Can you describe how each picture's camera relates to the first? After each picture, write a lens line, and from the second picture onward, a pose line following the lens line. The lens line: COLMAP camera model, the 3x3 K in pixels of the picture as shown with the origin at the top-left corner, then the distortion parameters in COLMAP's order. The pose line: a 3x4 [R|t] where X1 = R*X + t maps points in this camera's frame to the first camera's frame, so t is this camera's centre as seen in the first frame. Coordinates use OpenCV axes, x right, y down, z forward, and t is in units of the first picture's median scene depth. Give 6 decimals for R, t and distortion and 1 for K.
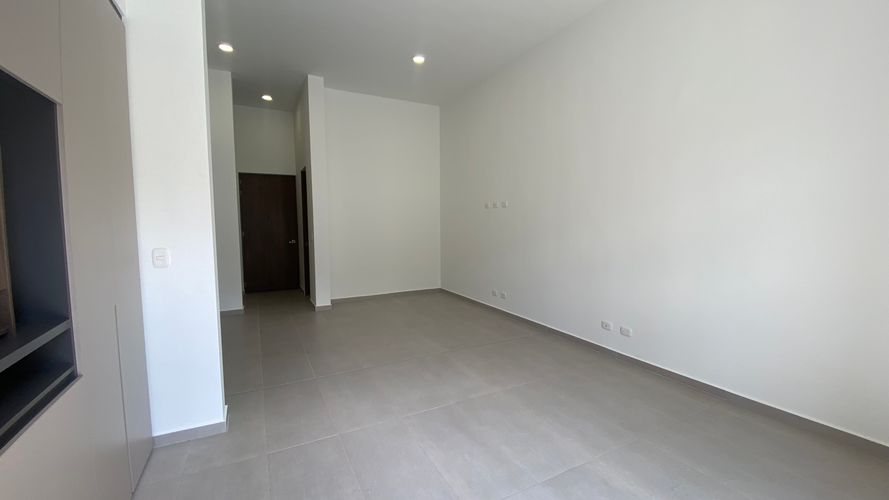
lens RADIAL K [[361.9, 0, 444.5], [0, 361.9, 250.0], [0, 0, 1]] dist [0.056002, -0.040256]
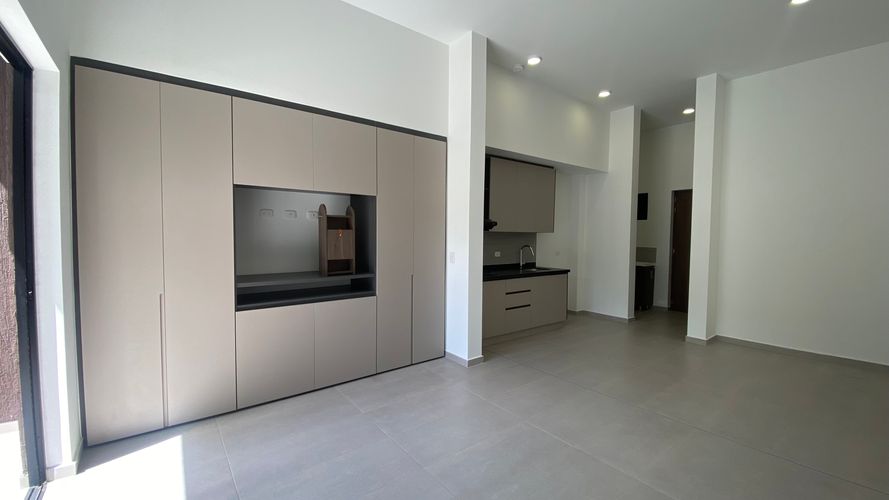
lens RADIAL K [[361.9, 0, 444.5], [0, 361.9, 250.0], [0, 0, 1]] dist [0.056002, -0.040256]
pose [[0.168437, 0.041859, -0.984823, 0.379307], [-0.086832, 0.995844, 0.027476, -0.022759], [0.981880, 0.080887, 0.171372, 0.232933]]
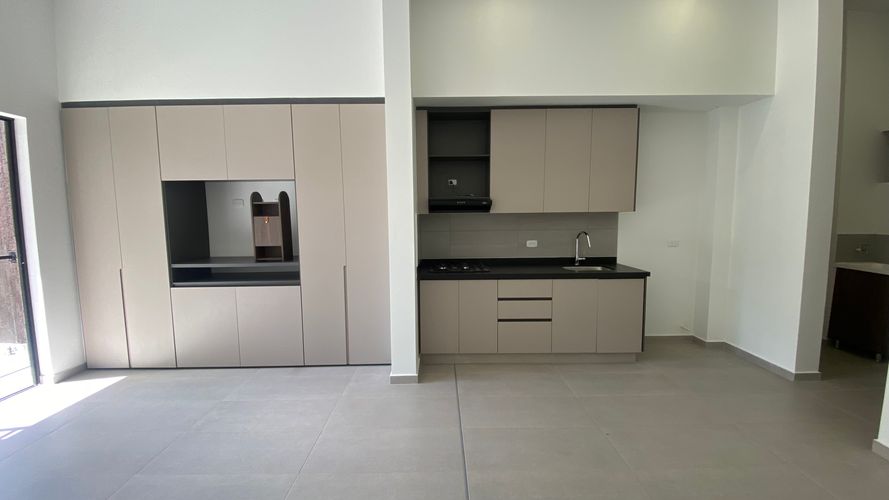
lens RADIAL K [[361.9, 0, 444.5], [0, 361.9, 250.0], [0, 0, 1]] dist [0.056002, -0.040256]
pose [[-0.469770, 0.085957, -0.878594, 0.166963], [-0.060028, 0.989834, 0.128937, -0.063479], [0.880745, 0.113311, -0.459835, 0.684995]]
